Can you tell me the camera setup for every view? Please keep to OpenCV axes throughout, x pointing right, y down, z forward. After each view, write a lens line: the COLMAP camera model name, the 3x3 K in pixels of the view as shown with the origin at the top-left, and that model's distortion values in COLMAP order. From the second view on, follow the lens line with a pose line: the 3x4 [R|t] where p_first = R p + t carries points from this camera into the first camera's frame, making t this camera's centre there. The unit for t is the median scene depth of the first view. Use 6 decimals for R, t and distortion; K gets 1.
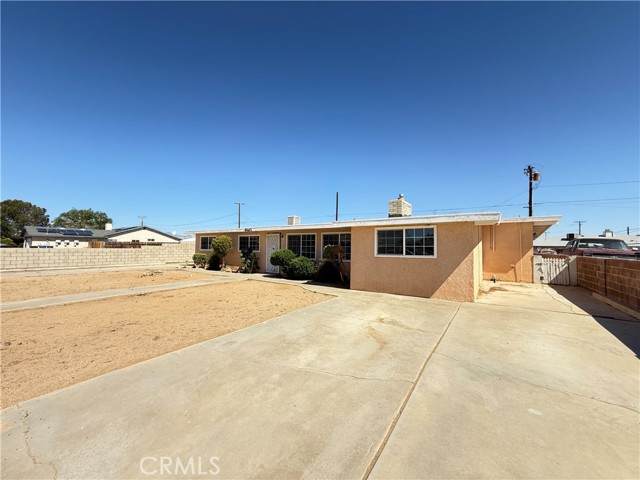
lens RADIAL K [[257.4, 0, 323.9], [0, 257.4, 237.3], [0, 0, 1]] dist [-0.001114, 0.000298]
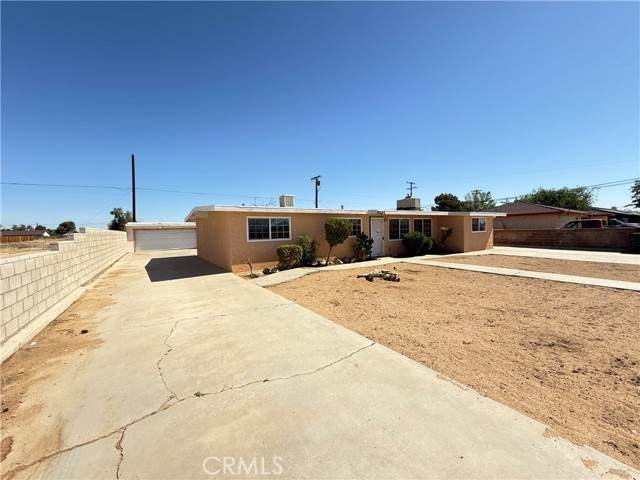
lens RADIAL K [[257.4, 0, 318.9], [0, 257.4, 234.7], [0, 0, 1]] dist [-0.001114, 0.000298]
pose [[0.388597, -0.033755, 0.920789, -1.385218], [-0.005983, 0.999215, 0.039156, 0.017808], [-0.921388, -0.020725, 0.388090, 0.932804]]
